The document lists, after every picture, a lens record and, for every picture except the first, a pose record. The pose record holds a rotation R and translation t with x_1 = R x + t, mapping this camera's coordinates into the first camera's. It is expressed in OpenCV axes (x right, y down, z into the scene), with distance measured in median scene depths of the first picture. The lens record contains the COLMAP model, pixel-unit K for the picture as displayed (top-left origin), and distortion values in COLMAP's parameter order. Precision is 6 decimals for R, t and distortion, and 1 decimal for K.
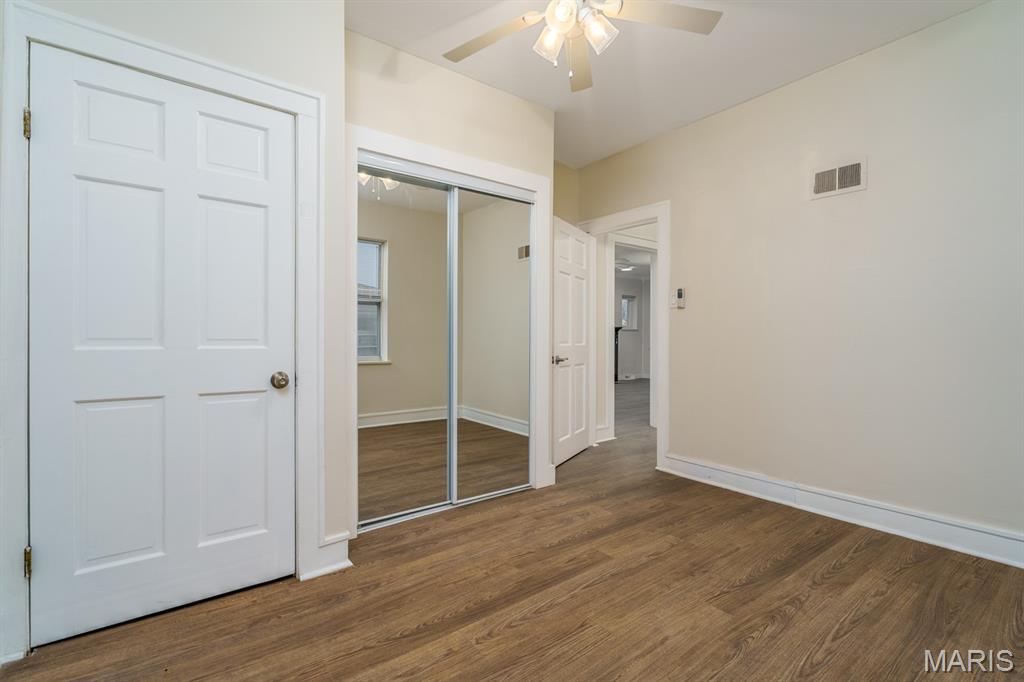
lens RADIAL K [[466.0, 0, 518.9], [0, 466.0, 346.9], [0, 0, 1]] dist [-0.001541, -0.000065]
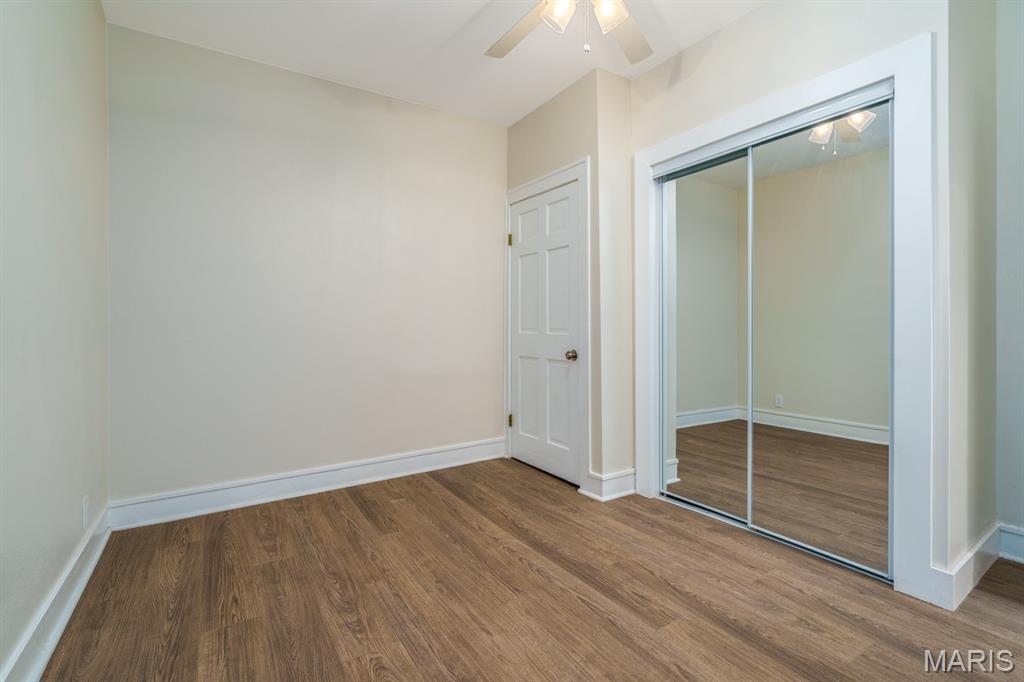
lens RADIAL K [[468.2, 0, 499.5], [0, 468.2, 330.9], [0, 0, 1]] dist [0.000906, 0.000283]
pose [[-0.108333, 0.003066, -0.994110, 1.047975], [-0.012402, 0.999913, 0.004436, -0.015990], [0.994037, 0.012809, -0.108285, 0.904597]]
